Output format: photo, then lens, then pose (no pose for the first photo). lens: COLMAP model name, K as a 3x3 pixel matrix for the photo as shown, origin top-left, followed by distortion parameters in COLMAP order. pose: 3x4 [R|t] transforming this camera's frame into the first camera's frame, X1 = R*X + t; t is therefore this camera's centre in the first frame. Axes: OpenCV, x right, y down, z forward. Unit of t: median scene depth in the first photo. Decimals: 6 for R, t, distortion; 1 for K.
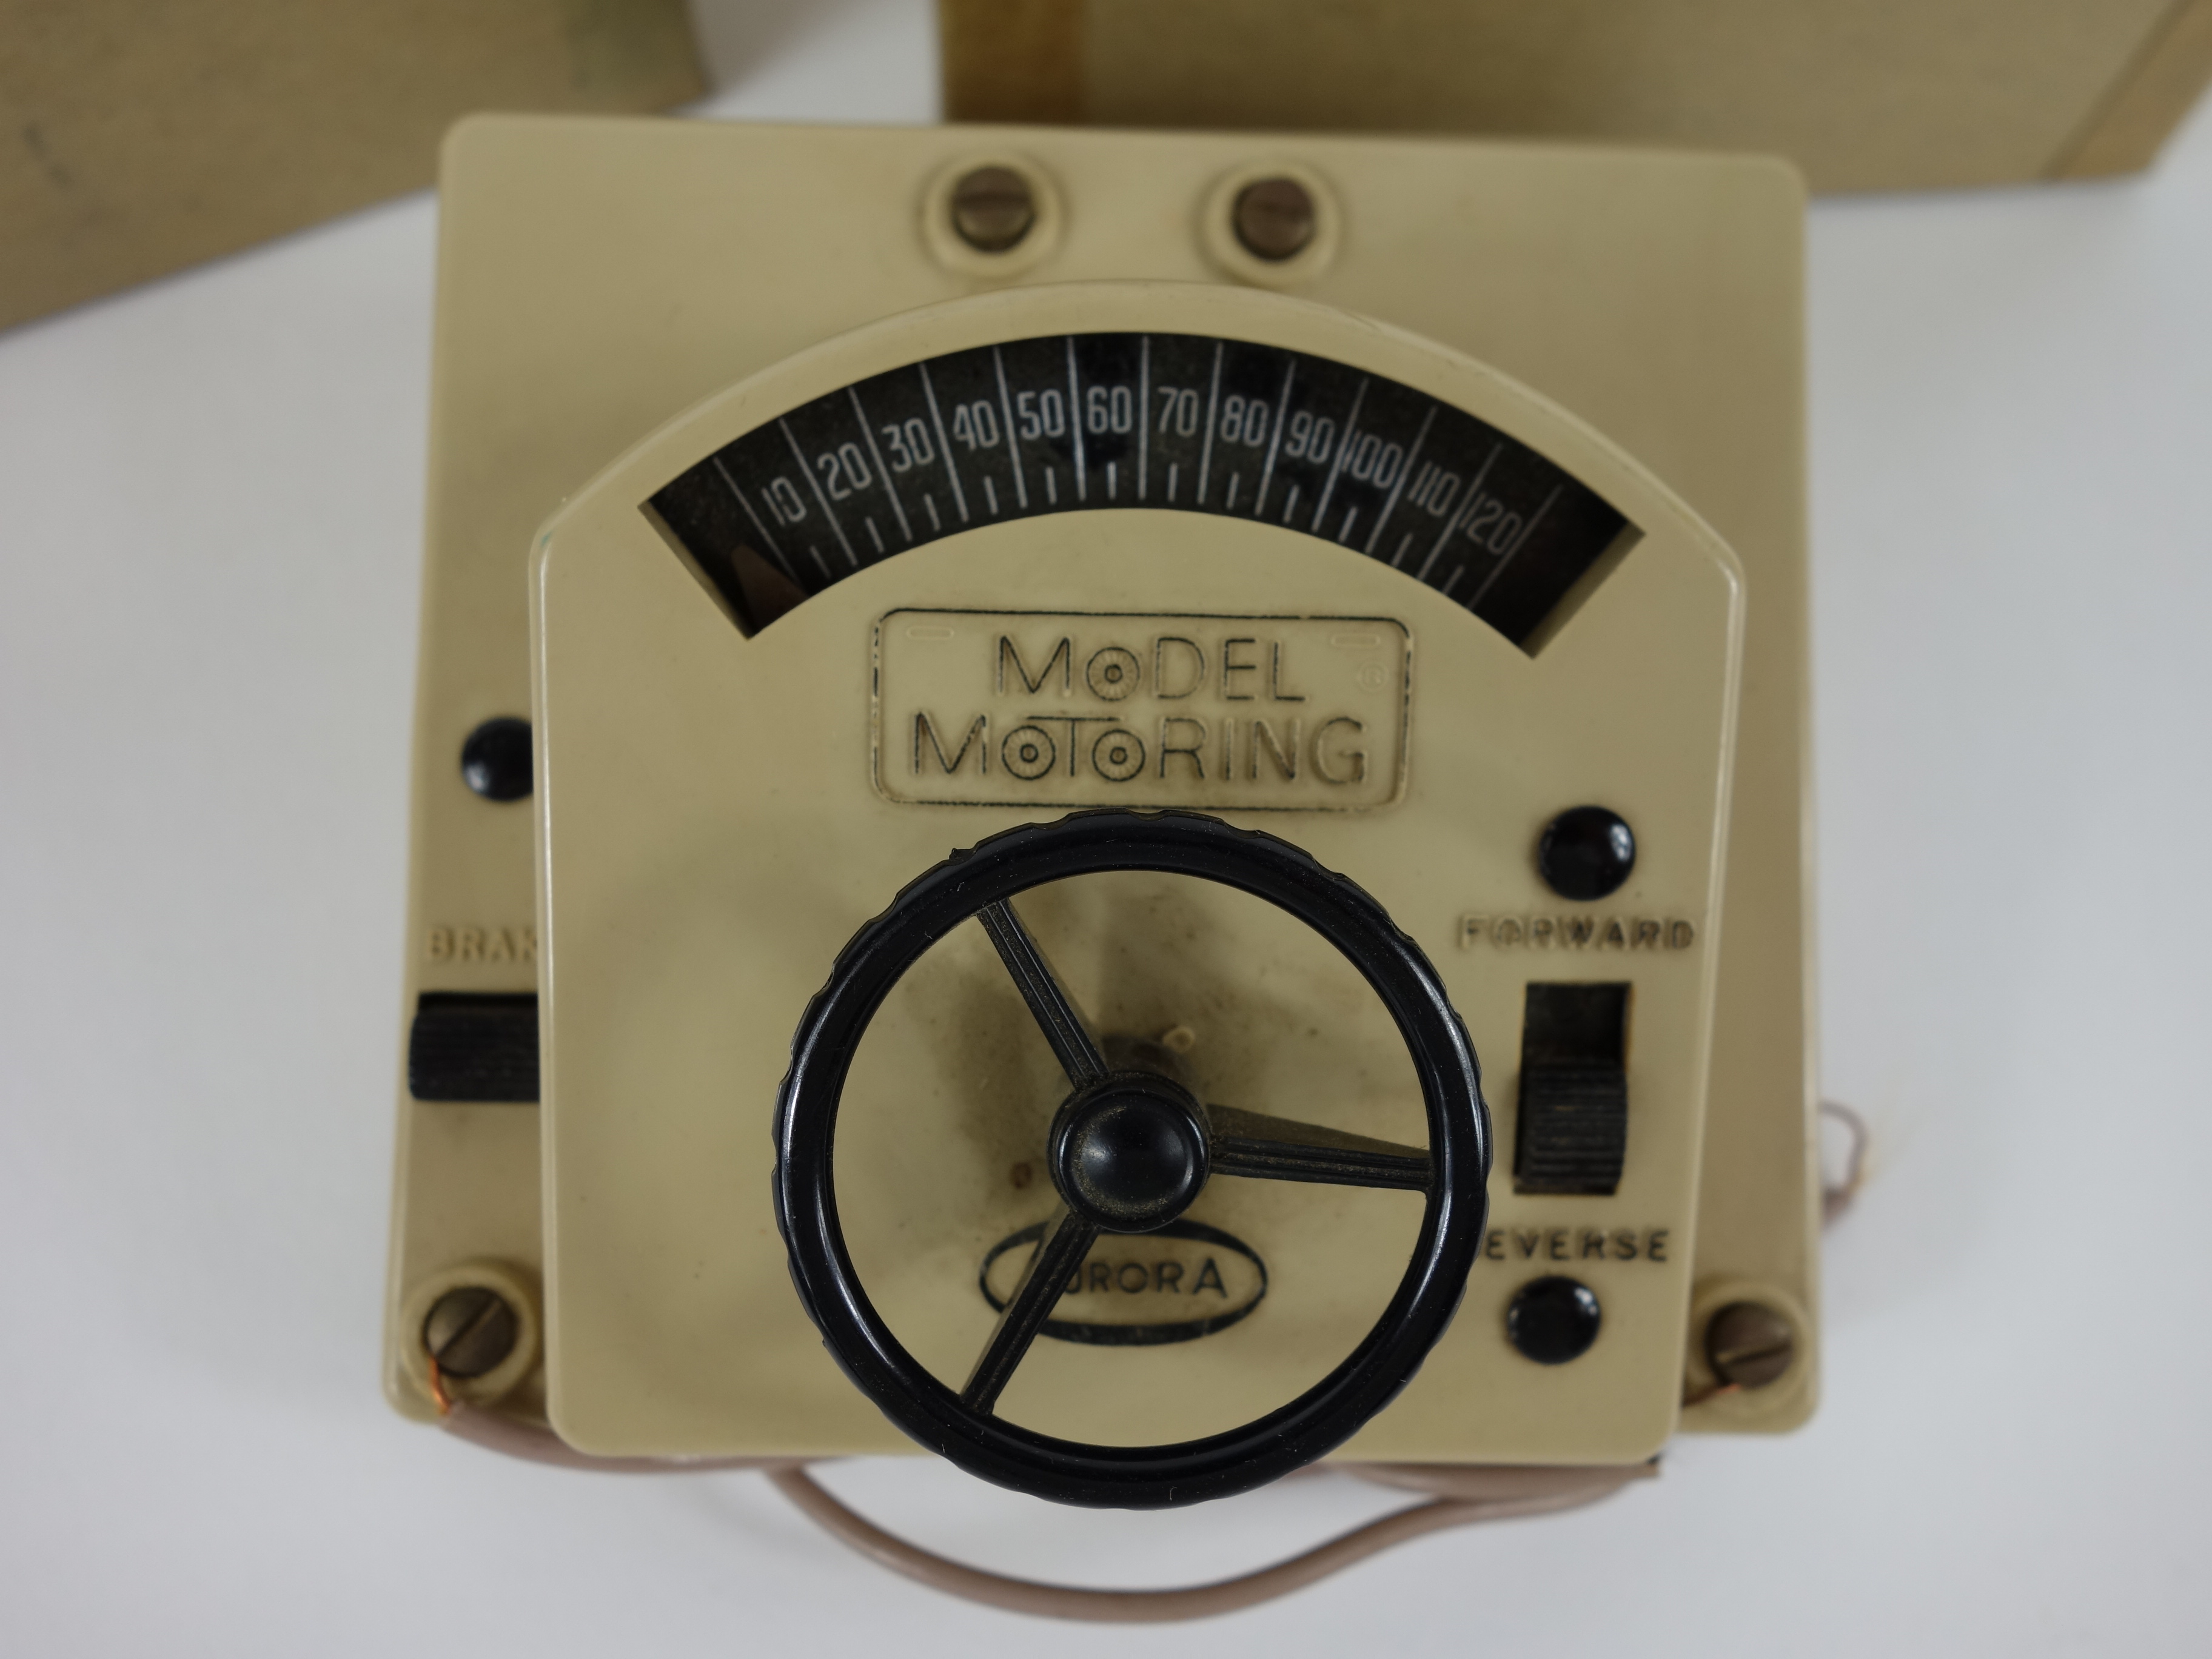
lens RADIAL K [[1988.7, 0, 1106.0], [0, 1988.7, 829.5], [0, 0, 1]] dist [0.017480, 0.008295]
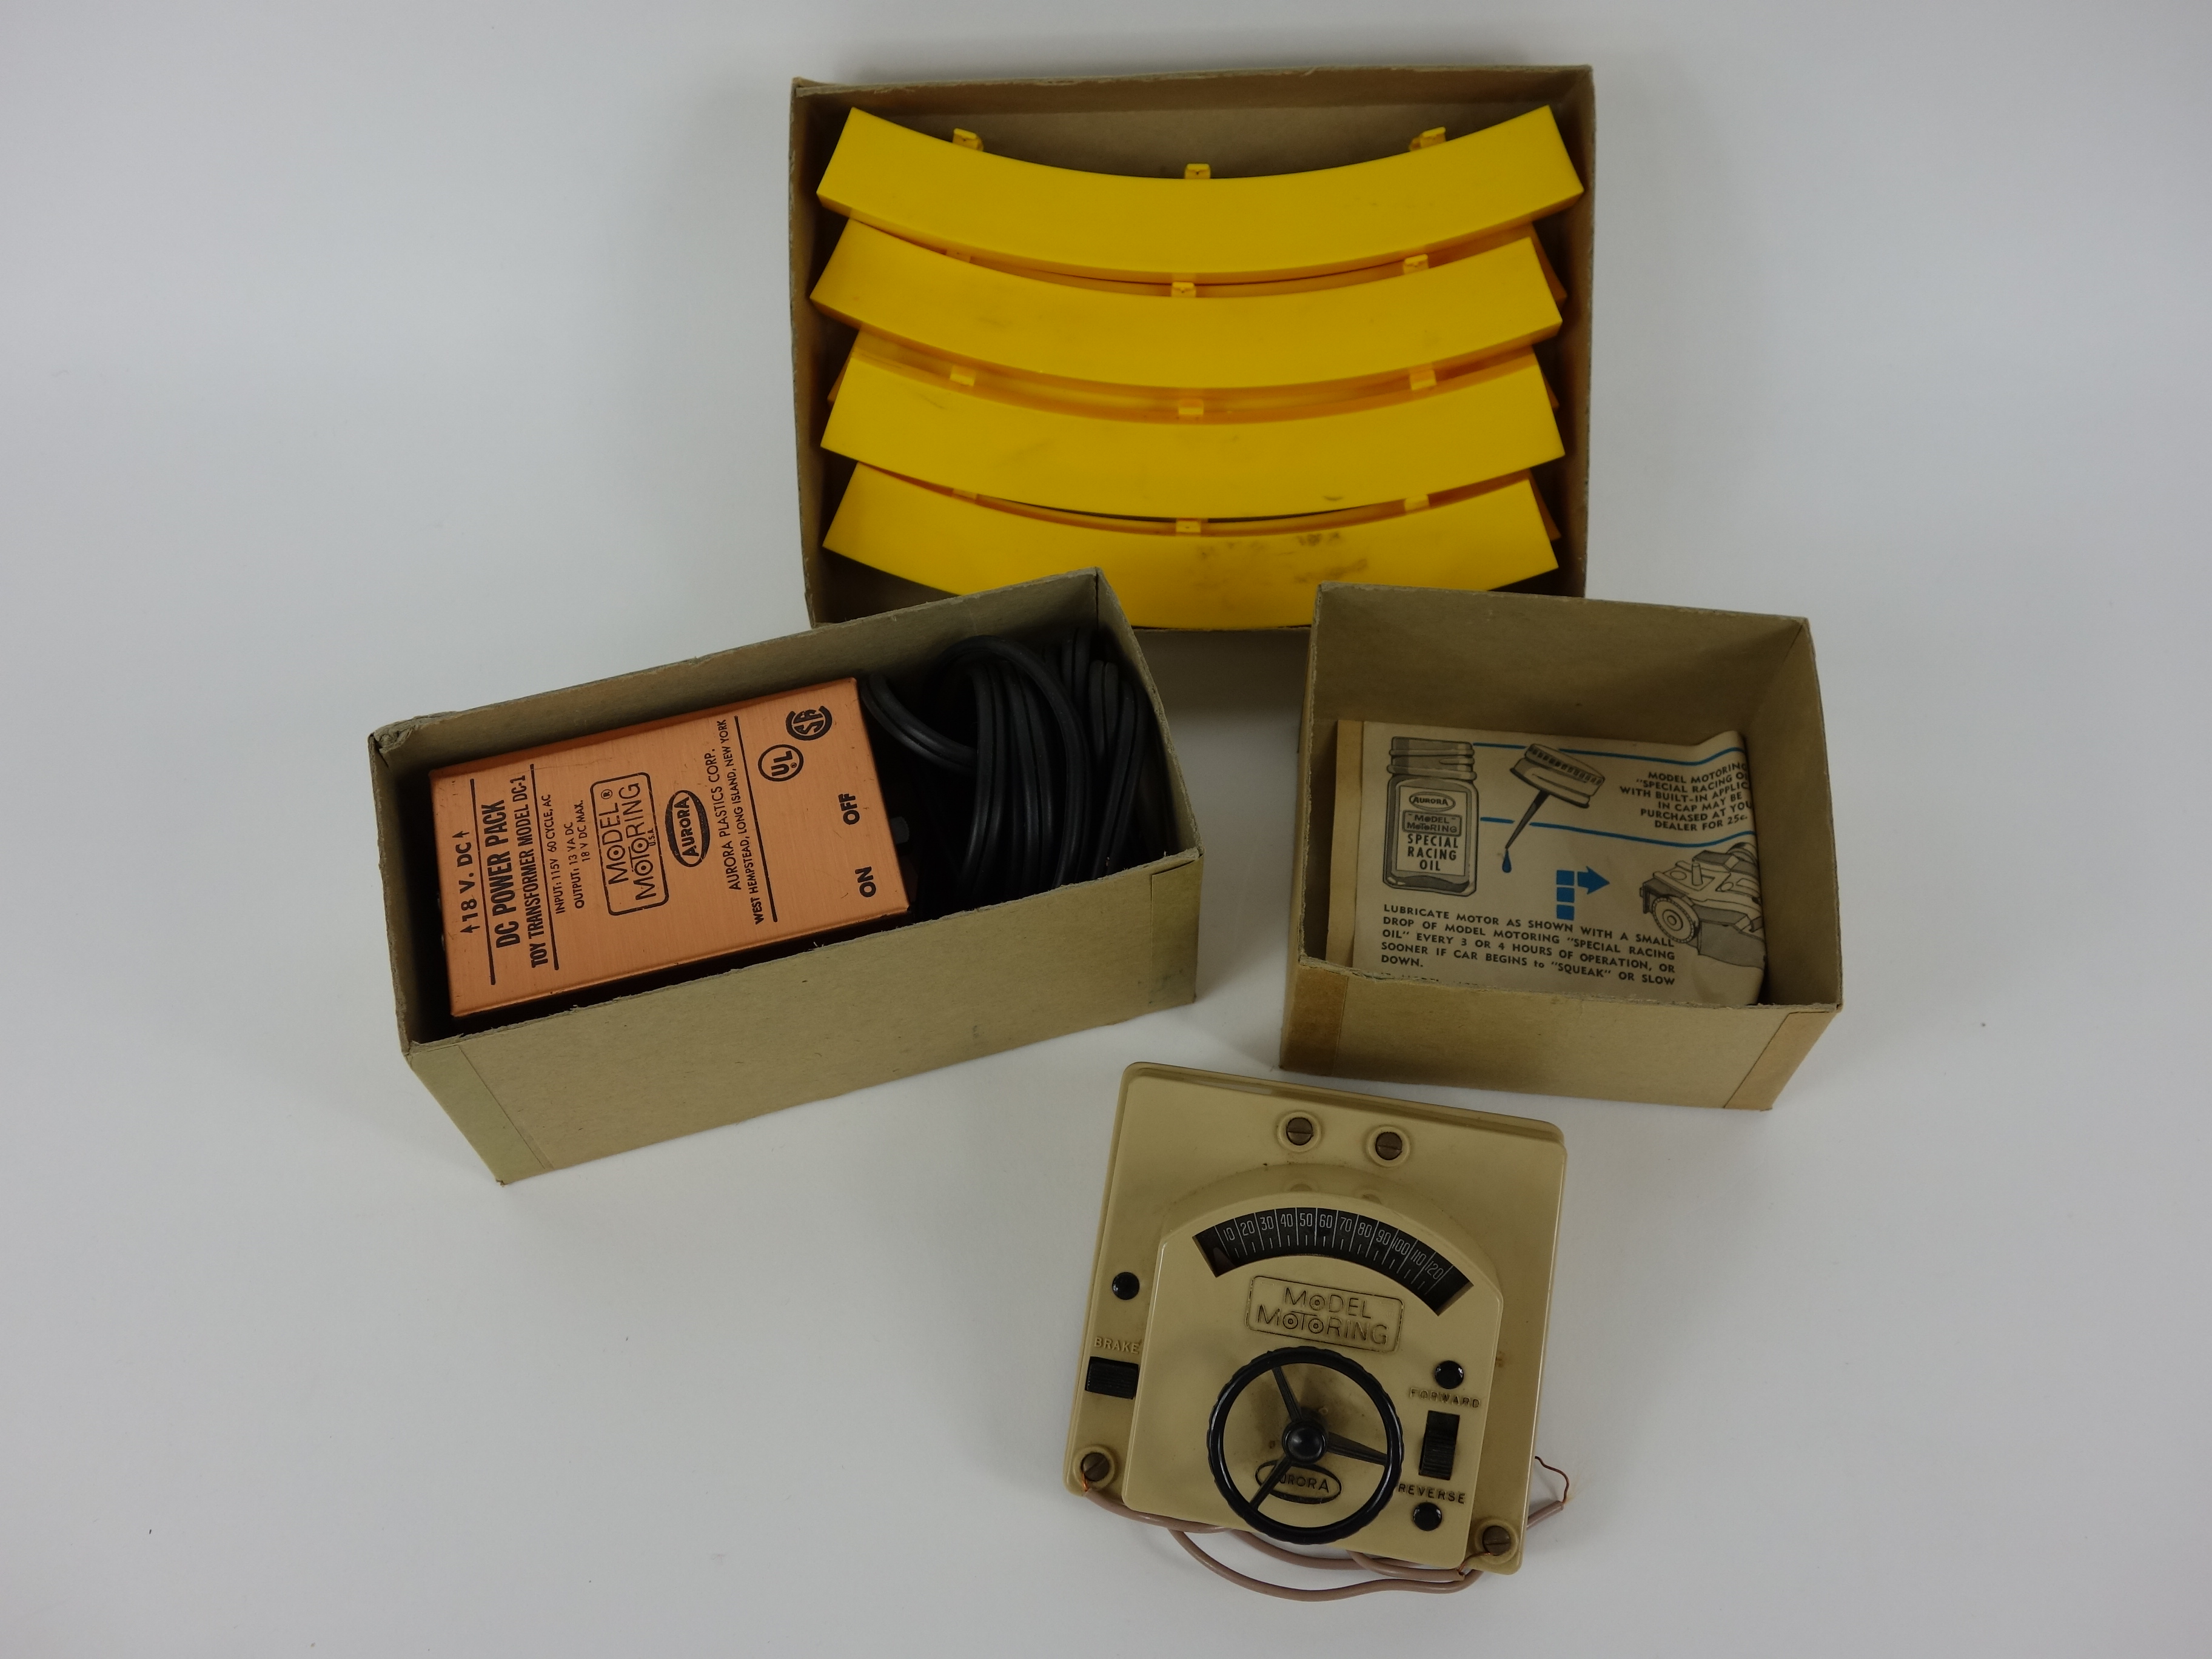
lens RADIAL K [[1988.7, 0, 1106.0], [0, 1988.7, 829.5], [0, 0, 1]] dist [0.017480, 0.008295]
pose [[0.984510, 0.123543, -0.124406, -0.029415], [-0.140367, 0.980567, -0.137057, -0.361550], [0.105056, 0.152397, 0.982720, -2.620074]]
